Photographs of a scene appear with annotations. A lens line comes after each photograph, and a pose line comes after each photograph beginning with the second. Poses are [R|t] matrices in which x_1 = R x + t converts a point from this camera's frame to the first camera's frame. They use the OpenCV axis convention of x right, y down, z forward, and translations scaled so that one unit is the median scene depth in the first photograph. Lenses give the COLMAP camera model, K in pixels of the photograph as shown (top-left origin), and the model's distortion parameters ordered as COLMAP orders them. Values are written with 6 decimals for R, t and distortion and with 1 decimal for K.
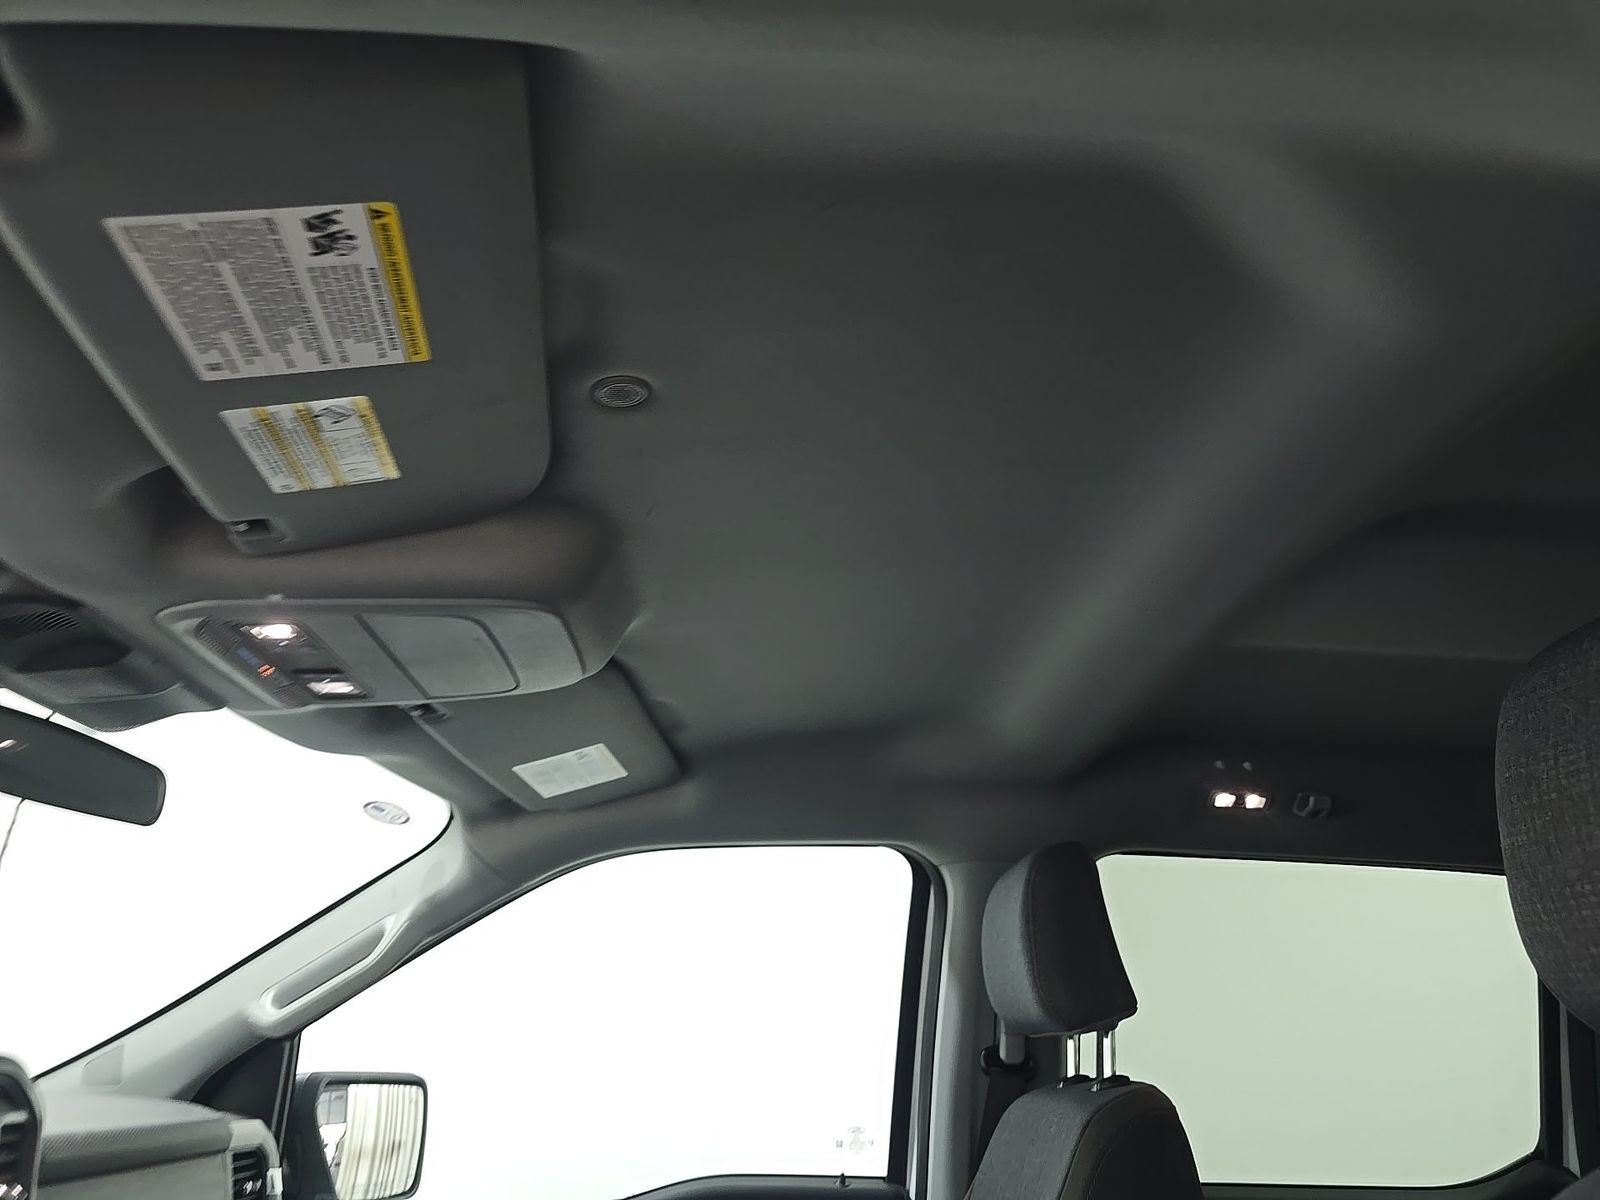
lens RADIAL K [[1063.4, 0, 813.4], [0, 1063.4, 600.9], [0, 0, 1]] dist [0.040083, -0.040944]
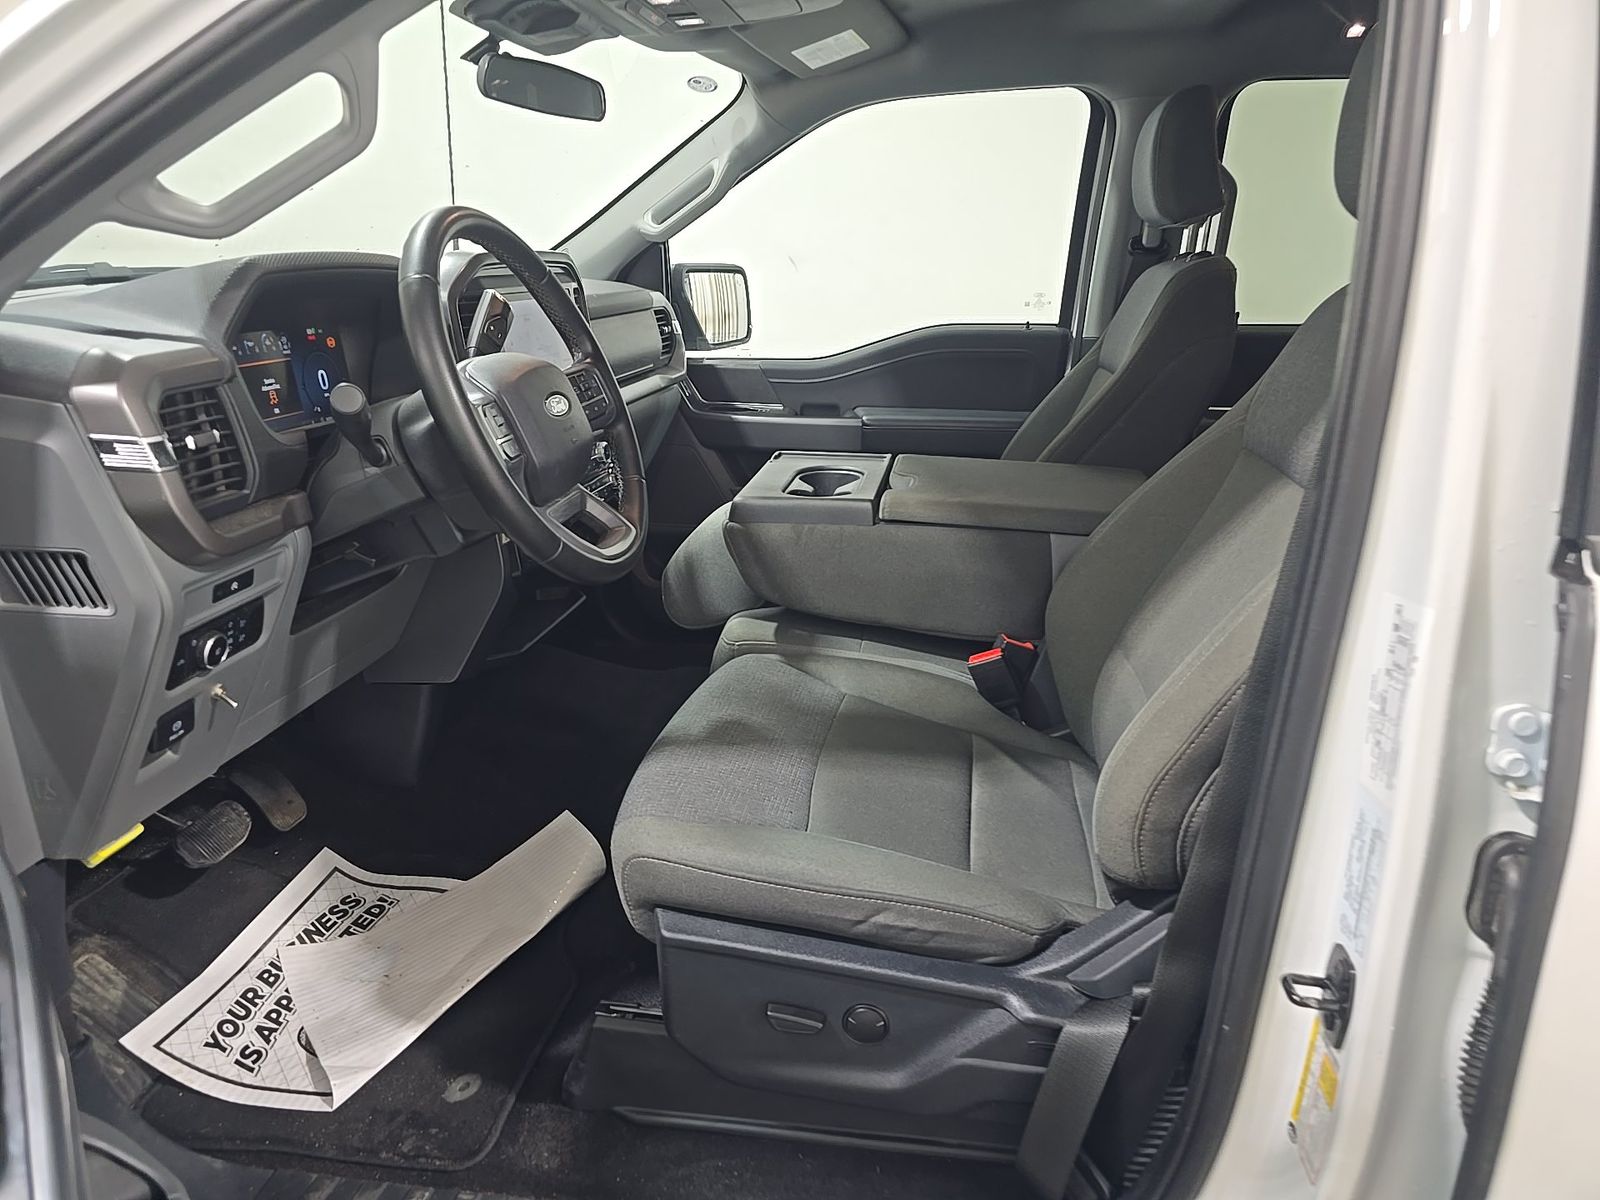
lens RADIAL K [[1063.4, 0, 813.4], [0, 1063.4, 600.9], [0, 0, 1]] dist [0.040083, -0.040944]
pose [[0.979612, 0.039744, -0.196929, 0.046885], [0.099466, 0.755712, 0.647307, -0.182467], [0.174548, -0.653697, 0.736351, -0.444518]]
